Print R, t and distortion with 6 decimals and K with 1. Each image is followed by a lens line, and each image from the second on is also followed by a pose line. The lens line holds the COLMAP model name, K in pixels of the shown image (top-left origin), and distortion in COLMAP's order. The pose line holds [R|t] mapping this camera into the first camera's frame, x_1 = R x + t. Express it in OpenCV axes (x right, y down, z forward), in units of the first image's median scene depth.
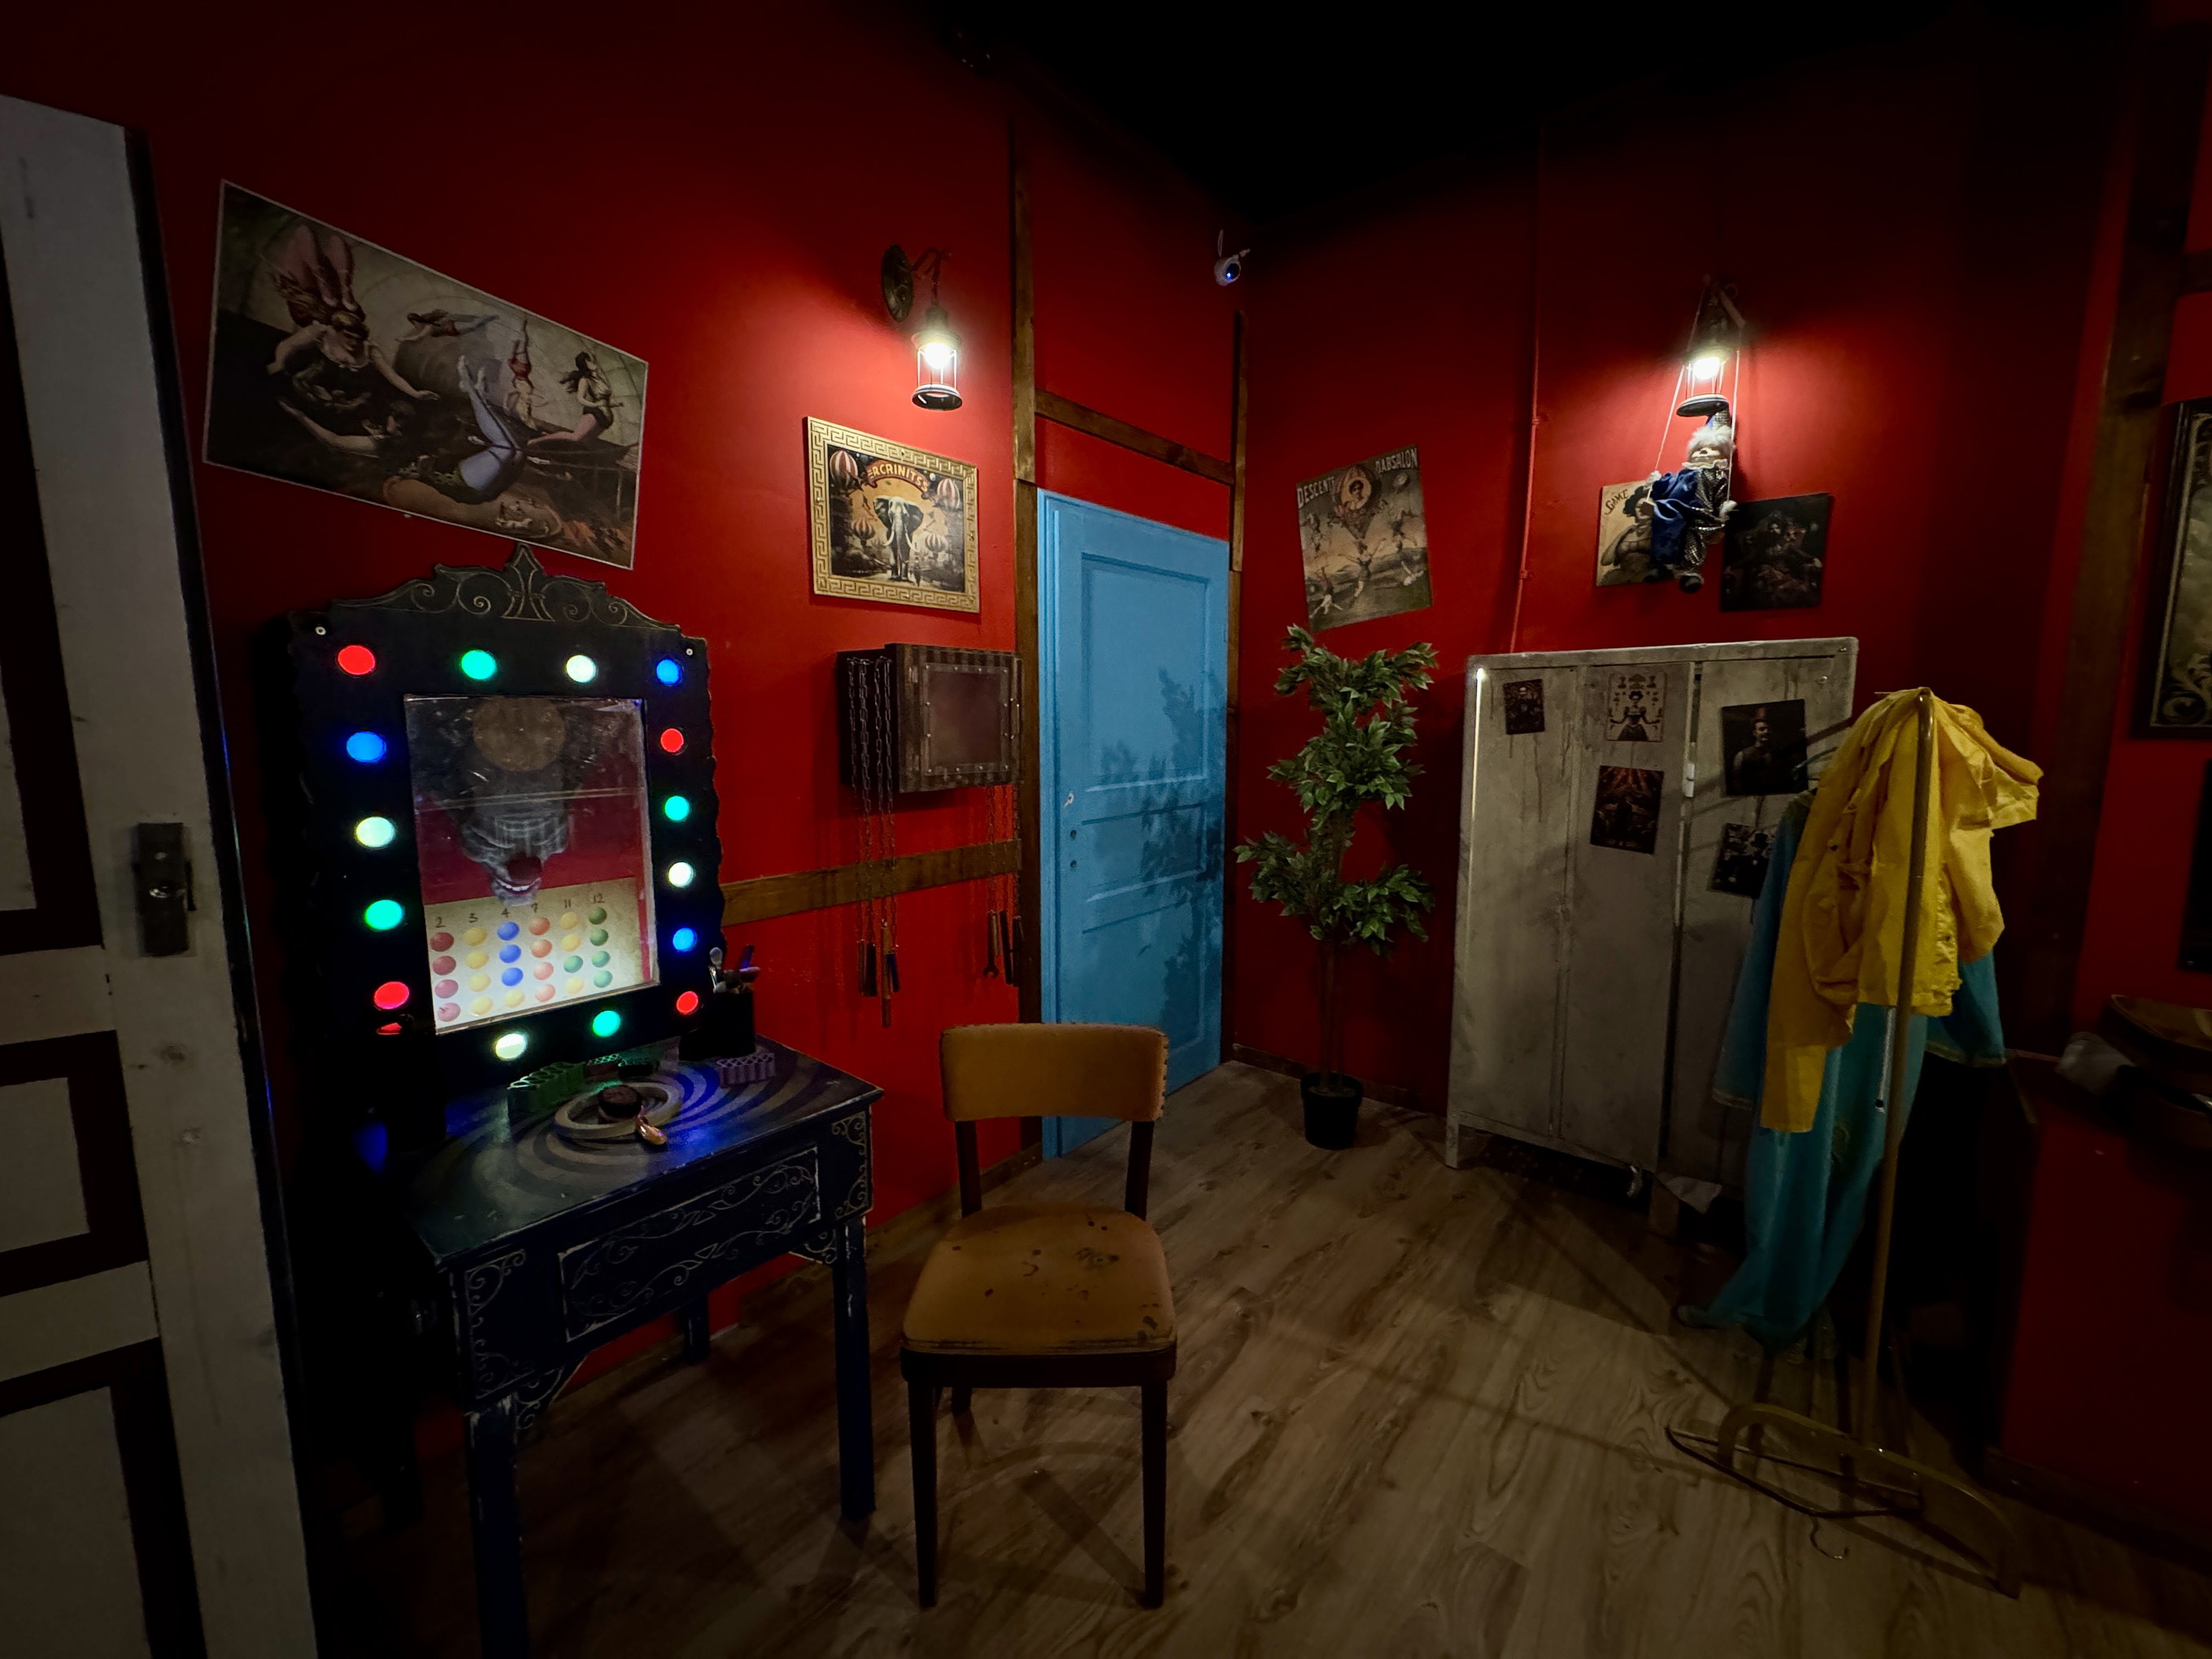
lens RADIAL K [[895.5, 0, 1106.9], [0, 895.5, 830.7], [0, 0, 1]] dist [0.000460, 0.000132]
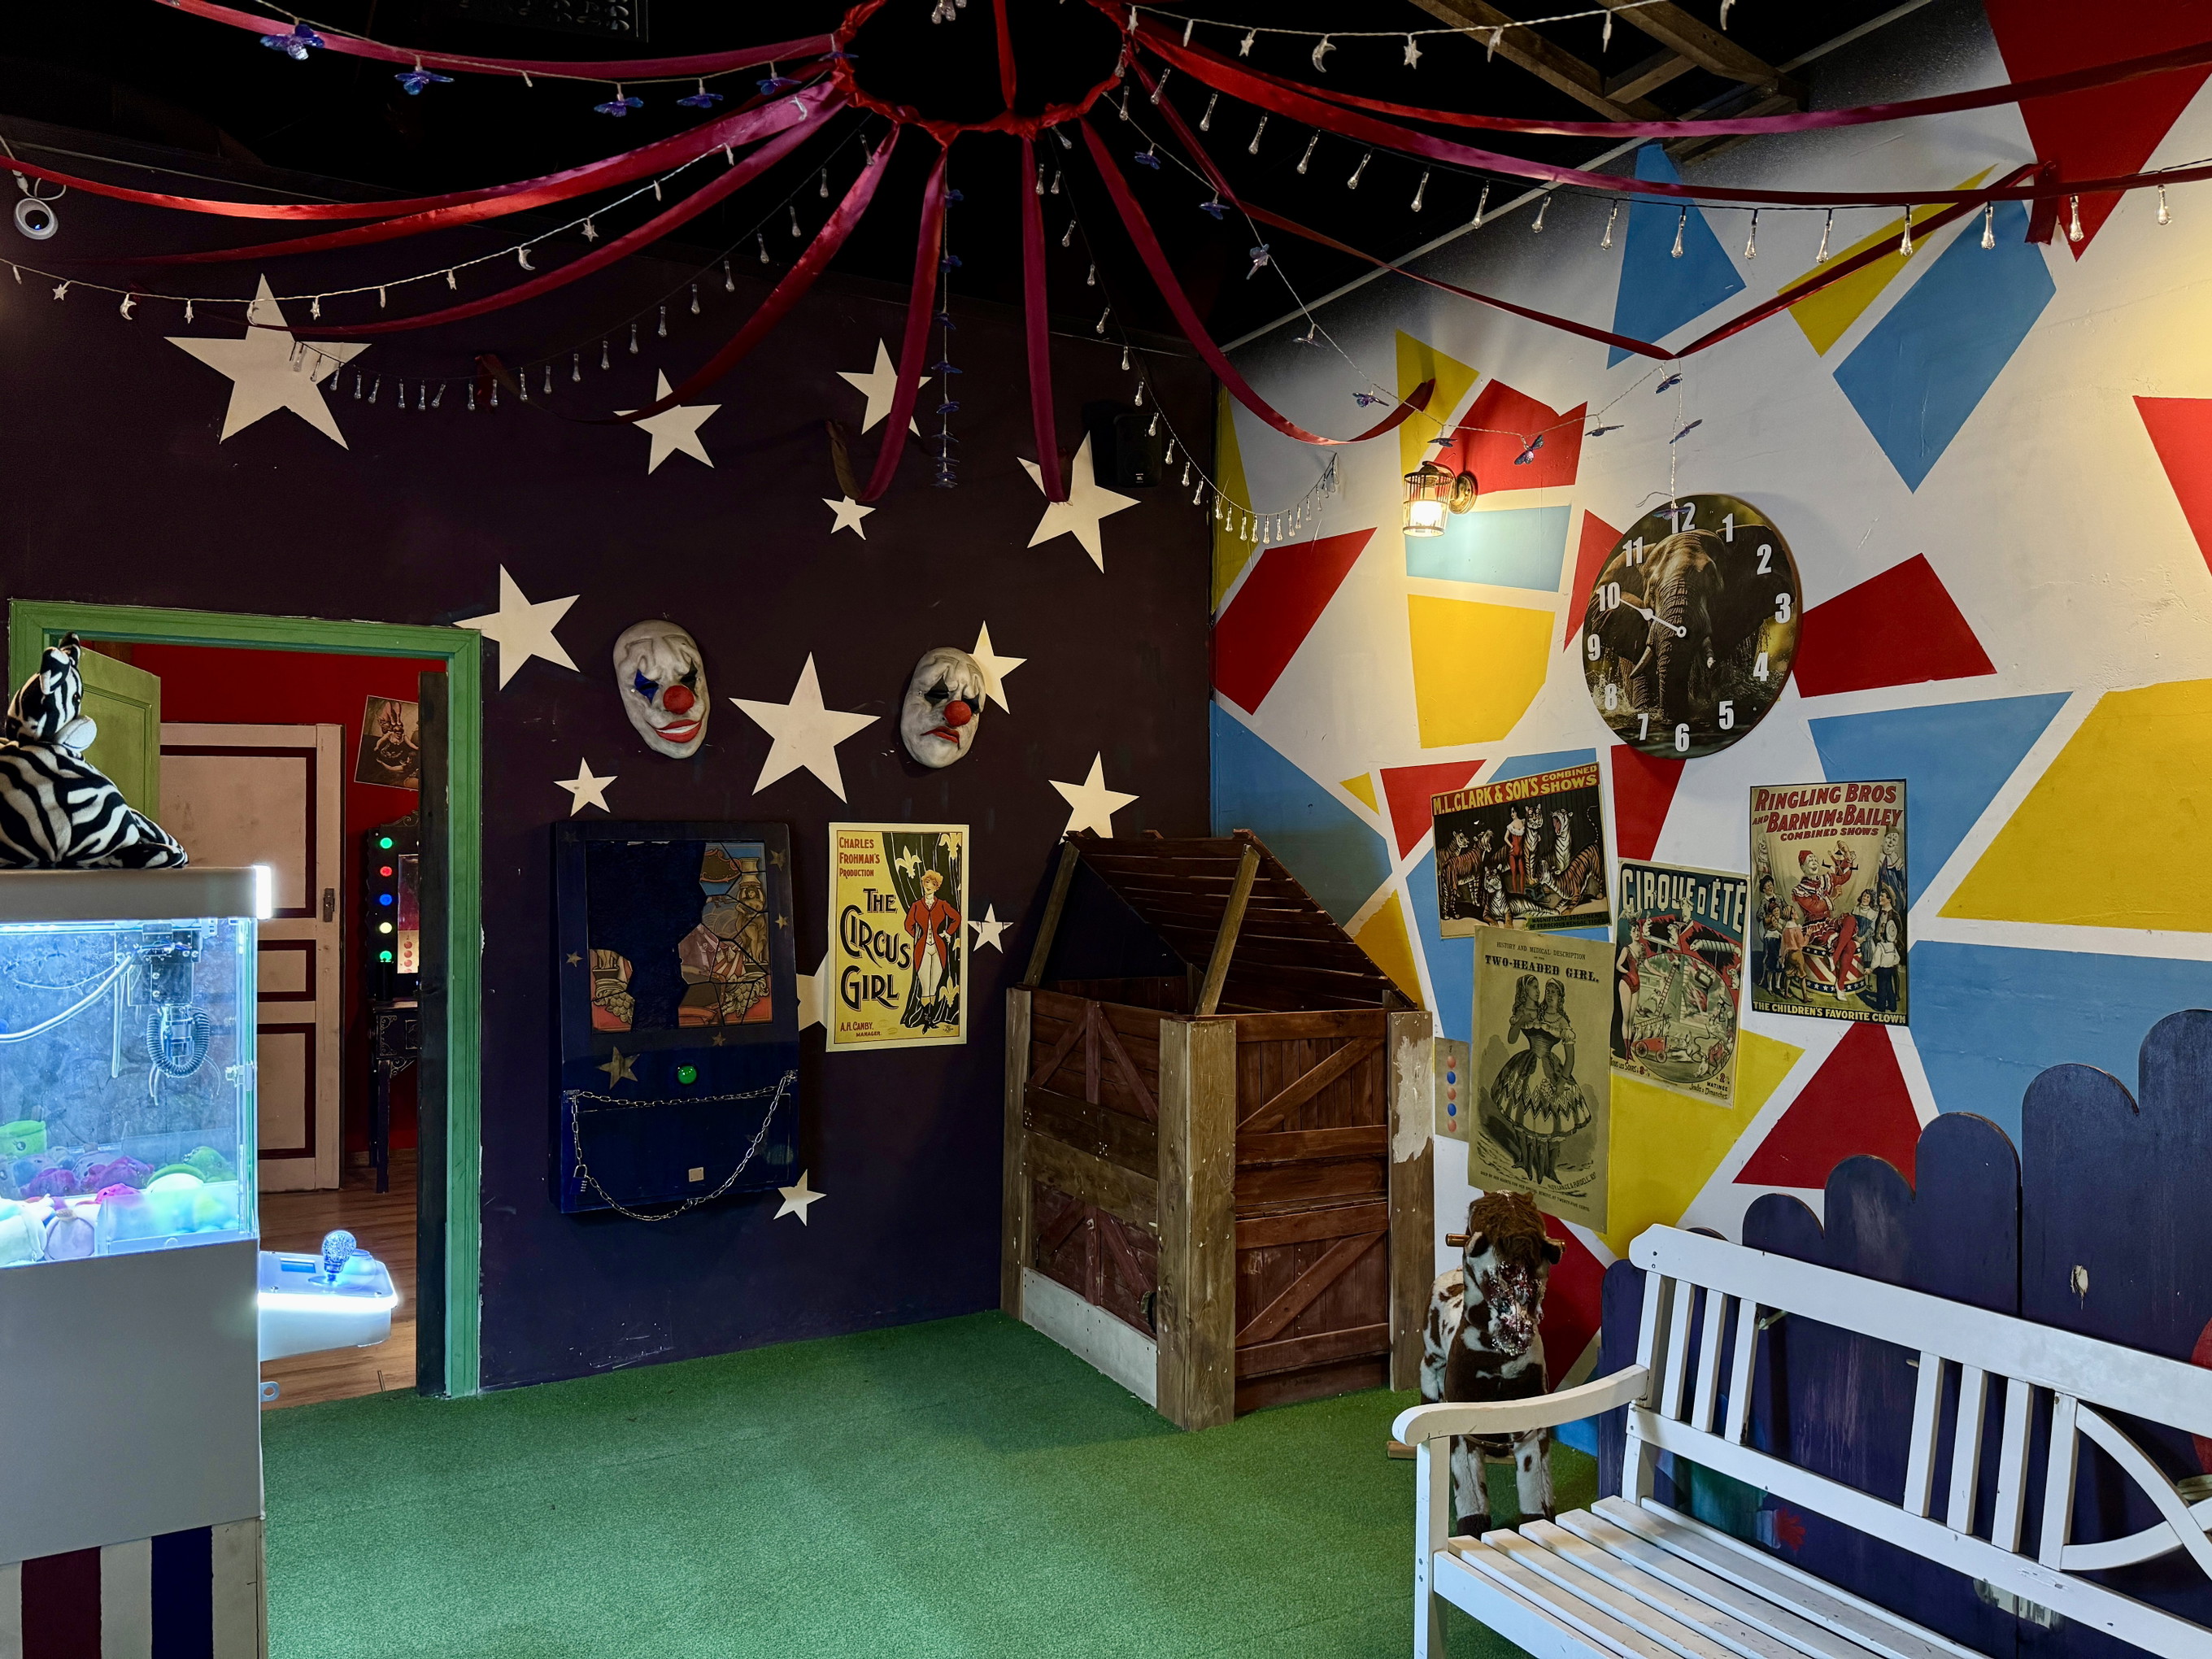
lens RADIAL K [[1563.9, 0, 1107.8], [0, 1563.9, 832.4], [0, 0, 1]] dist [0.006142, -0.005309]
pose [[0.933162, -0.002976, -0.359443, 3.413045], [-0.045809, 0.990828, -0.127129, 0.342422], [0.356525, 0.135097, 0.924467, -3.094525]]
